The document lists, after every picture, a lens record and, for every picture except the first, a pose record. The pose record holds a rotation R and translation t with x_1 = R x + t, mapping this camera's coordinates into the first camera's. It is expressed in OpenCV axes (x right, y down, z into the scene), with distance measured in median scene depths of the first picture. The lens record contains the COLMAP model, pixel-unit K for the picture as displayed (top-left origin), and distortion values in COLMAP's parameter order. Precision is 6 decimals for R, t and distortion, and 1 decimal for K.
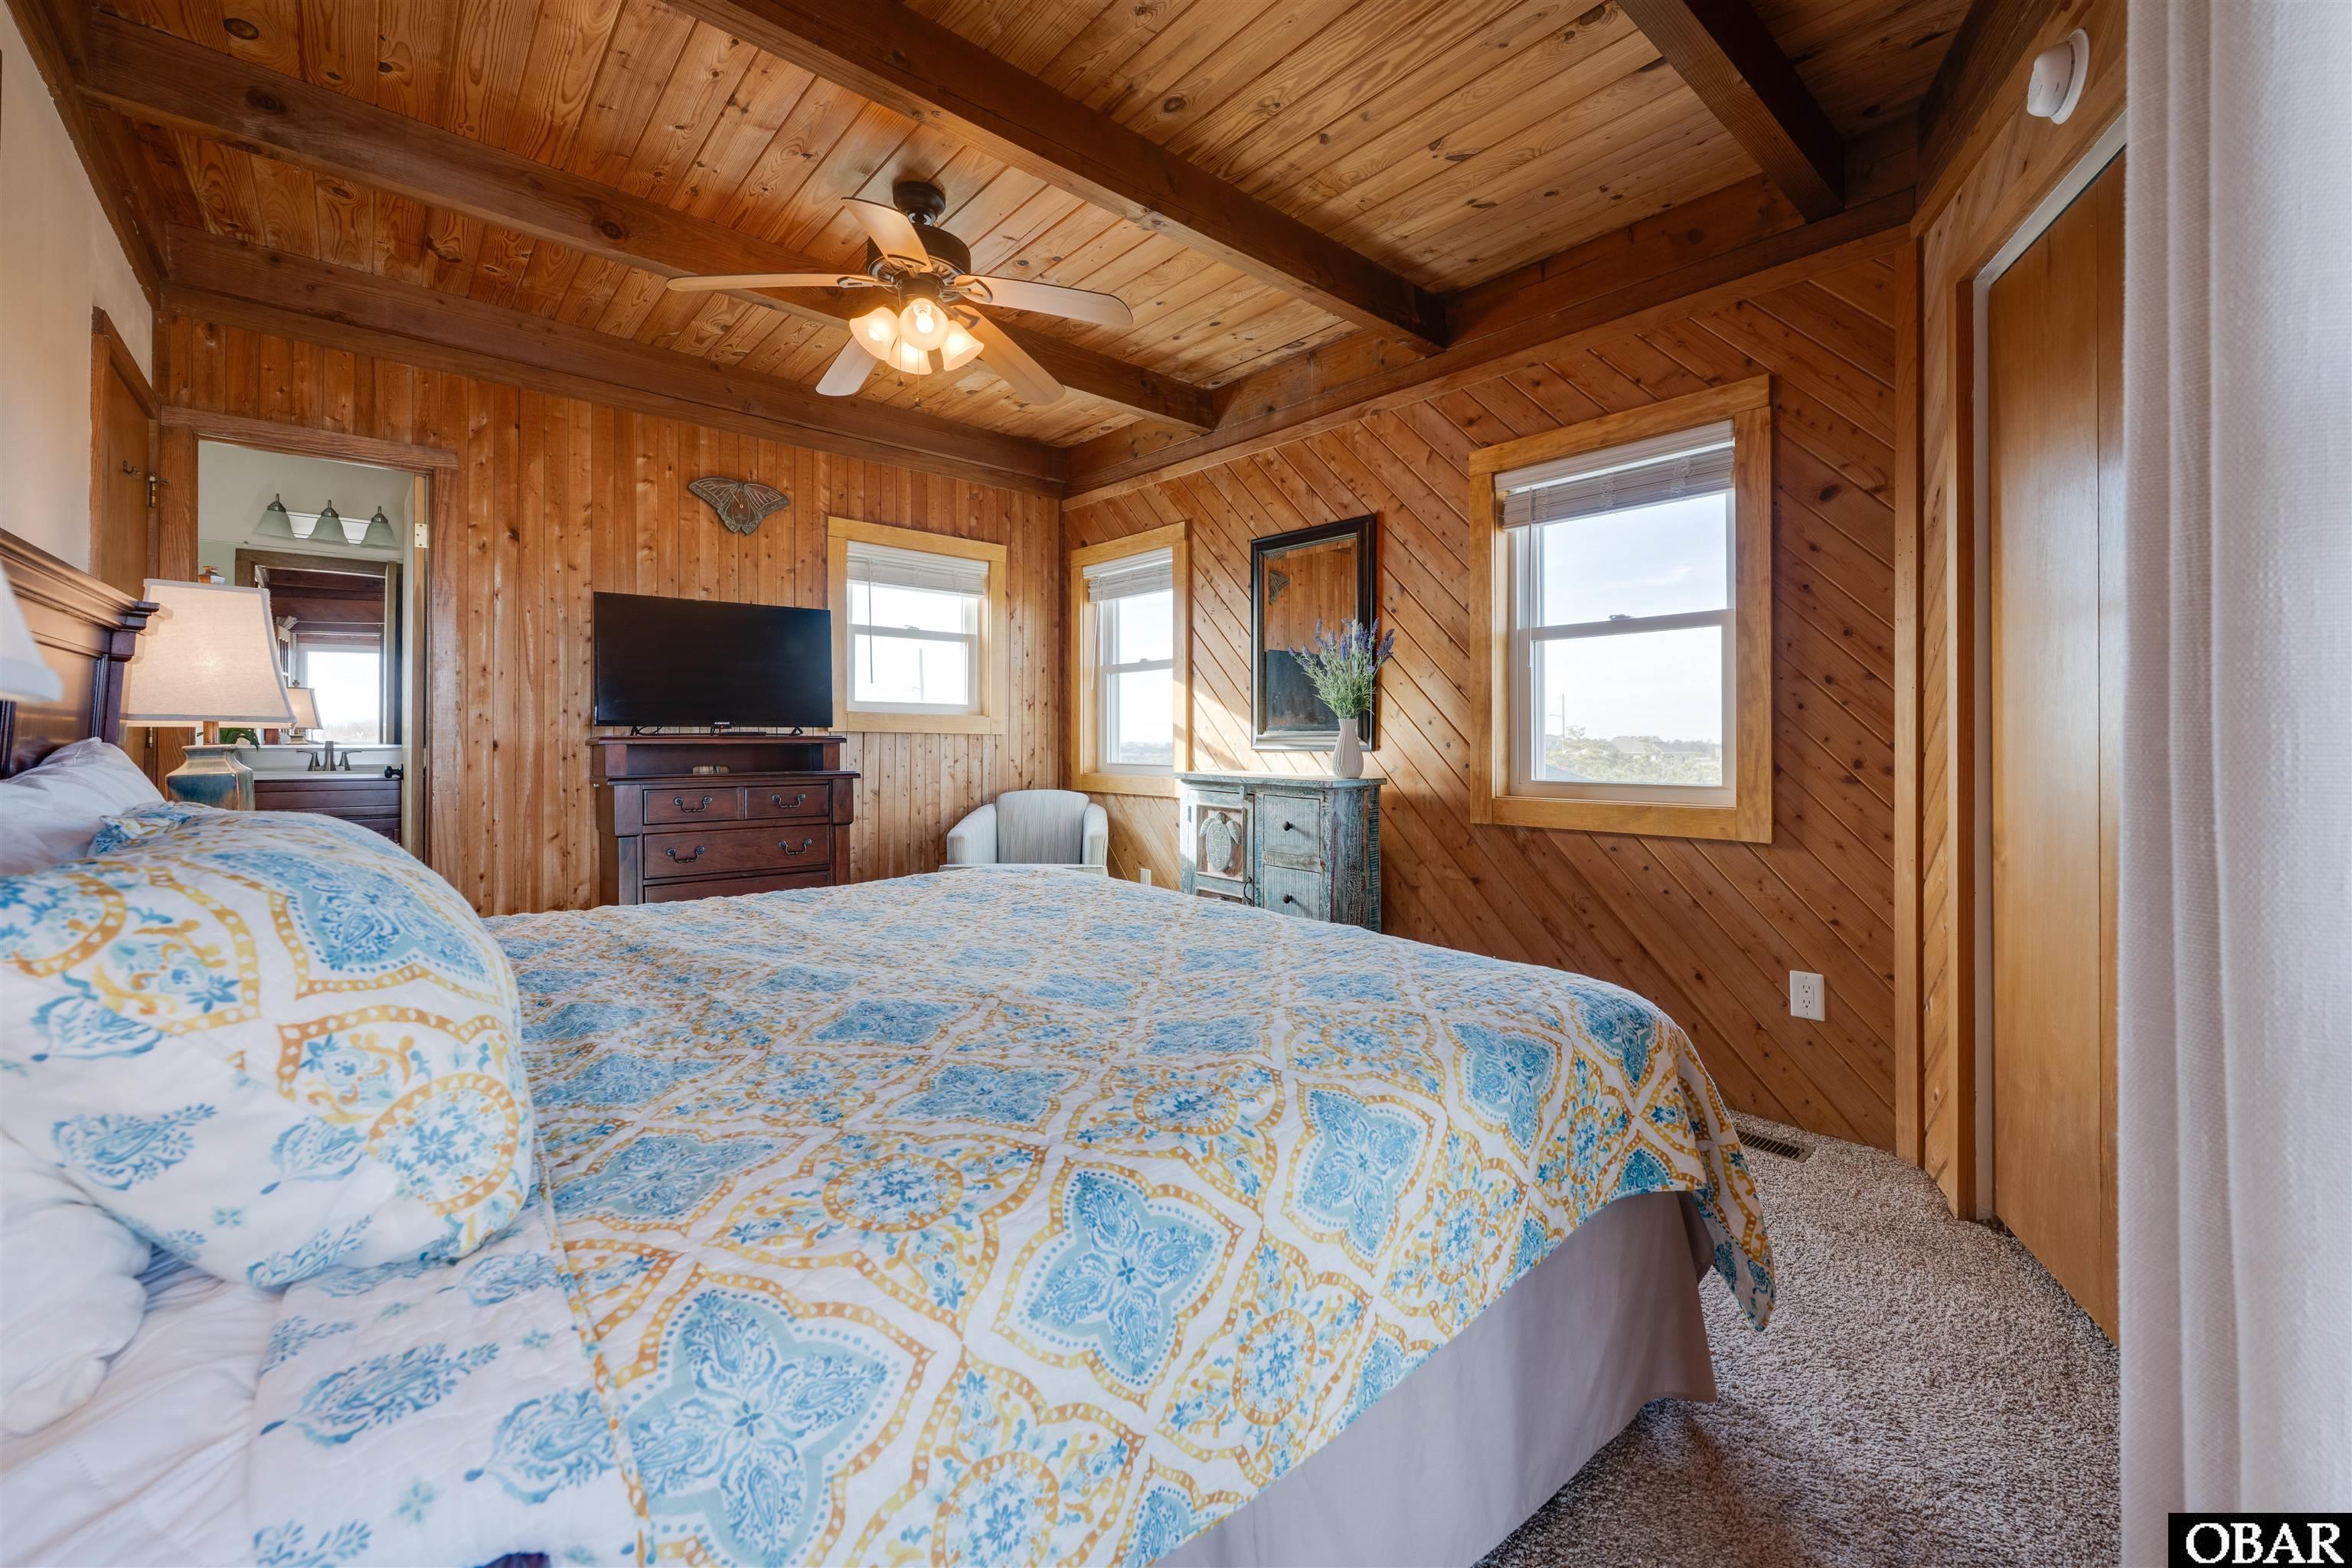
lens RADIAL K [[931.7, 0, 1165.0], [0, 931.7, 744.7], [0, 0, 1]] dist [-0.003107, -0.000519]
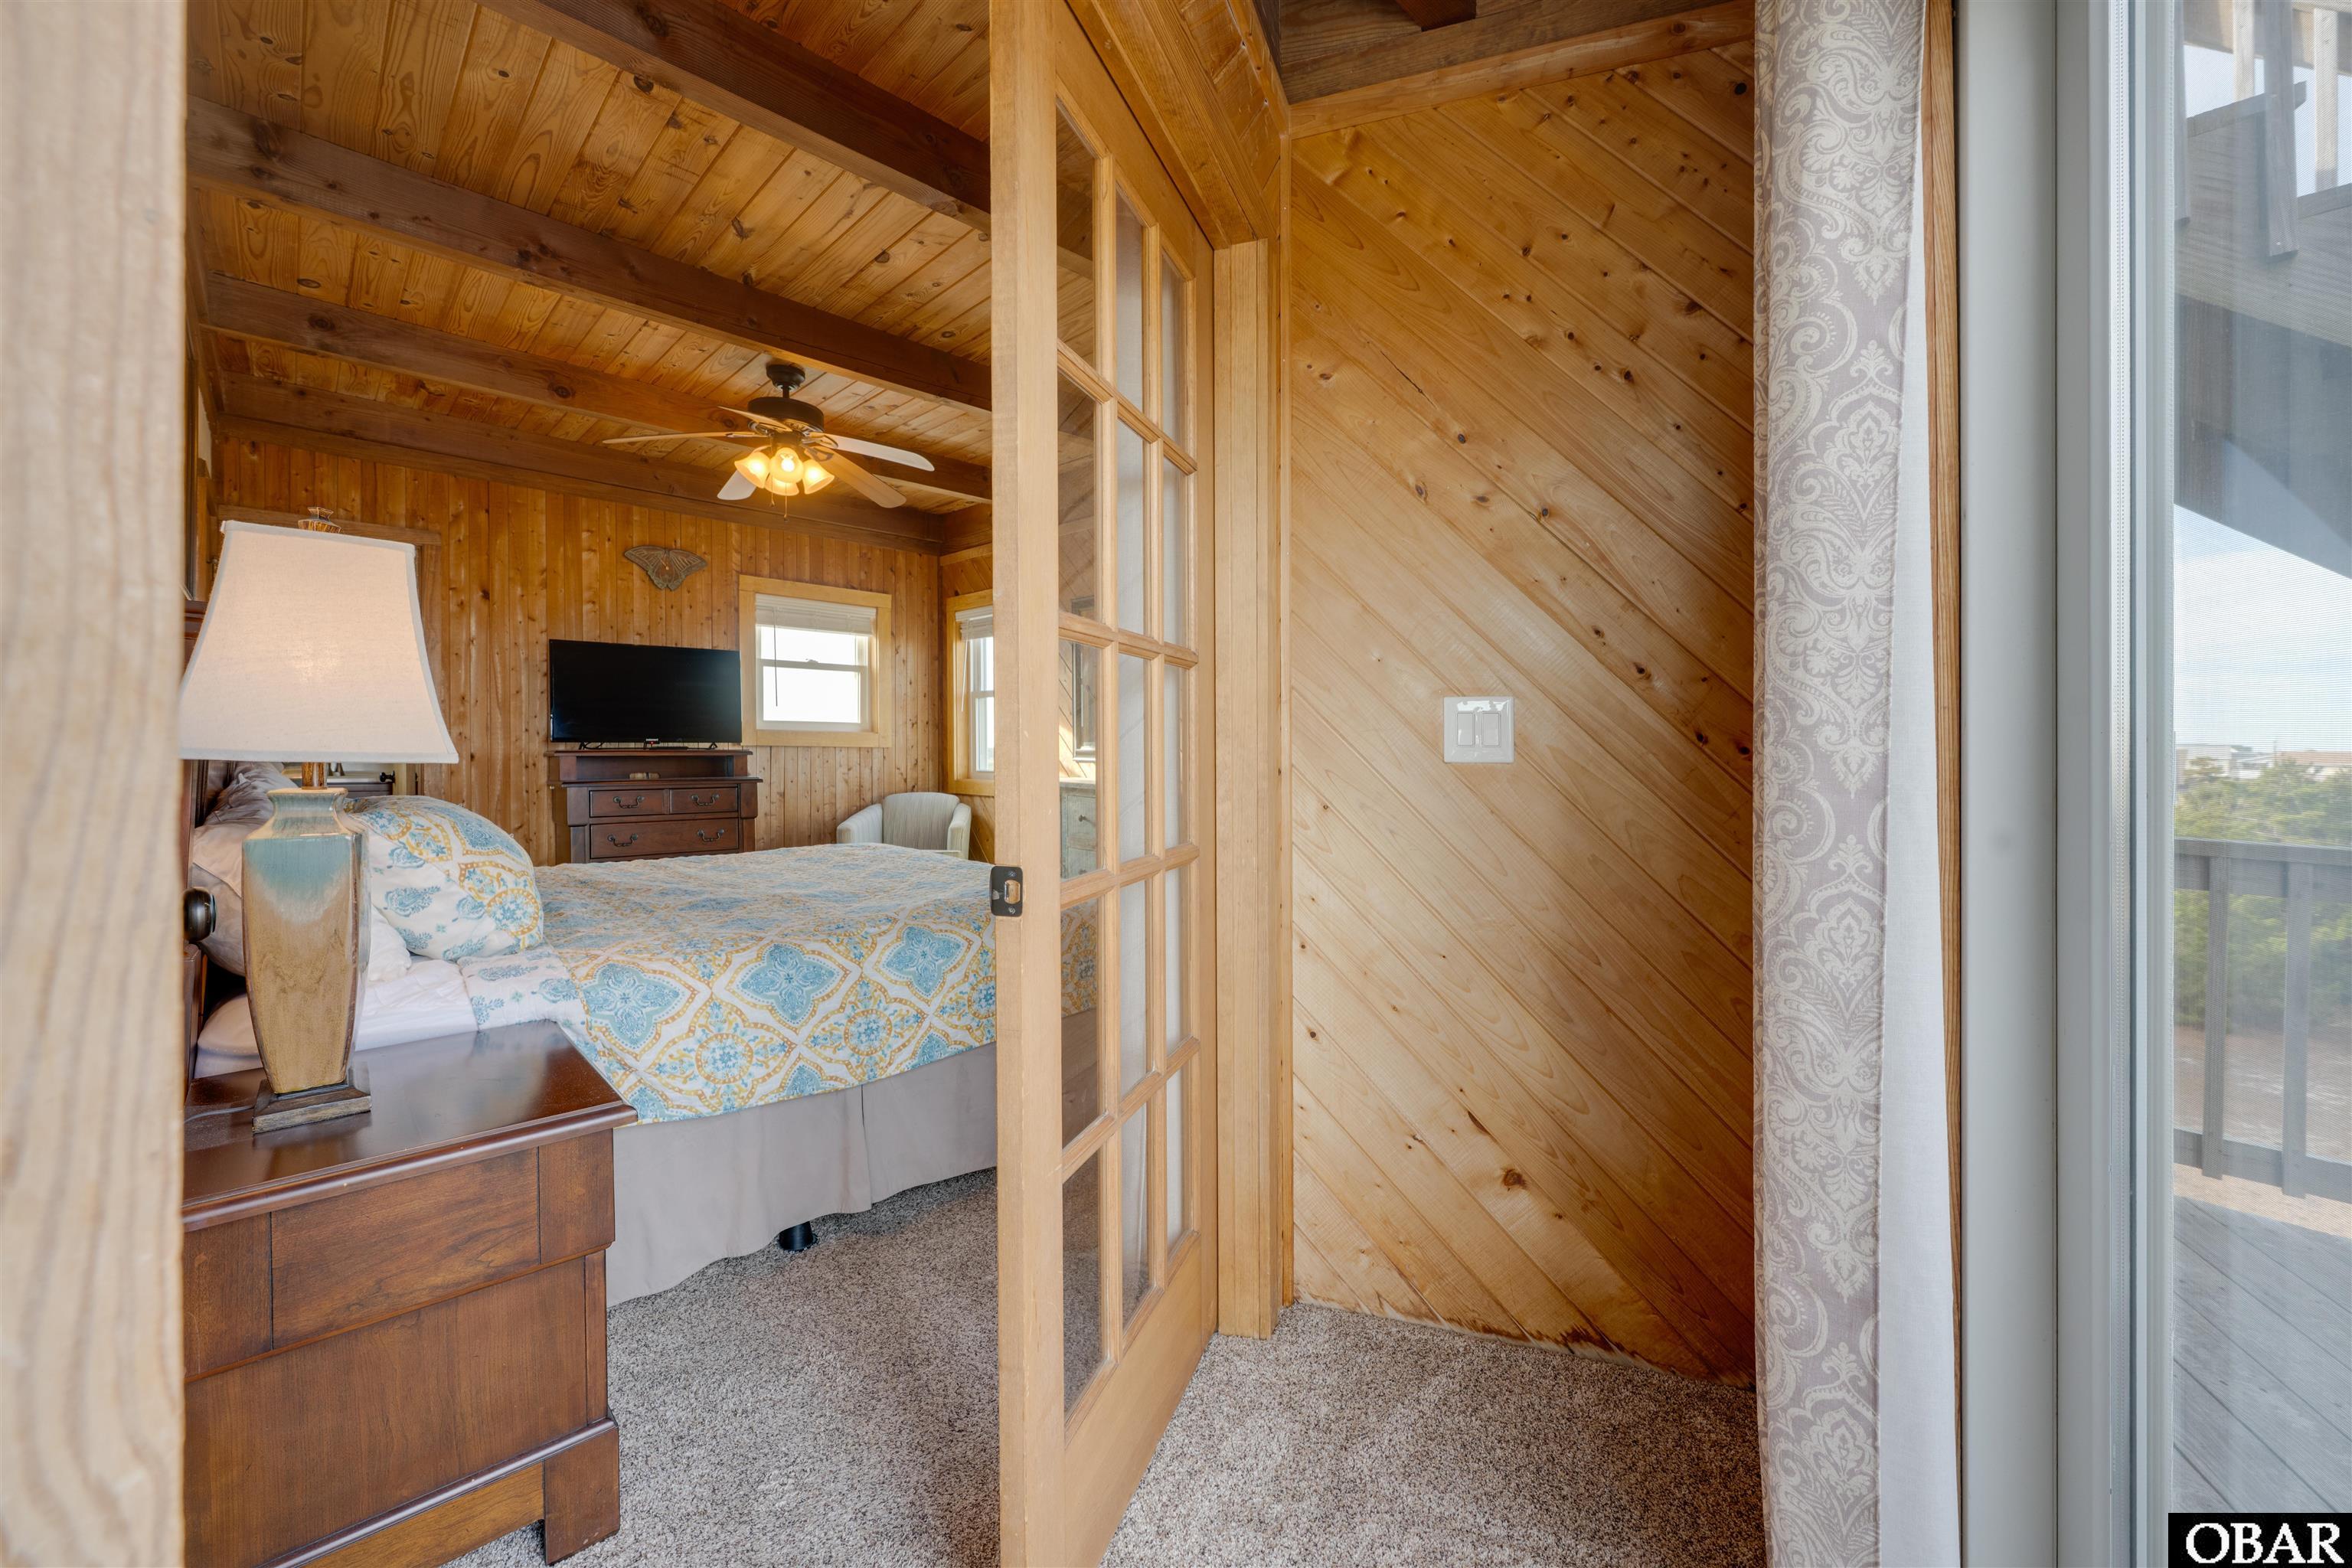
lens RADIAL K [[931.7, 0, 1177.3], [0, 931.7, 768.2], [0, 0, 1]] dist [-0.003107, -0.000519]
pose [[0.998699, 0.001888, 0.050961, 0.210815], [-0.002815, 0.999832, 0.018125, -0.010300], [-0.050918, -0.018245, 0.998536, -0.370687]]
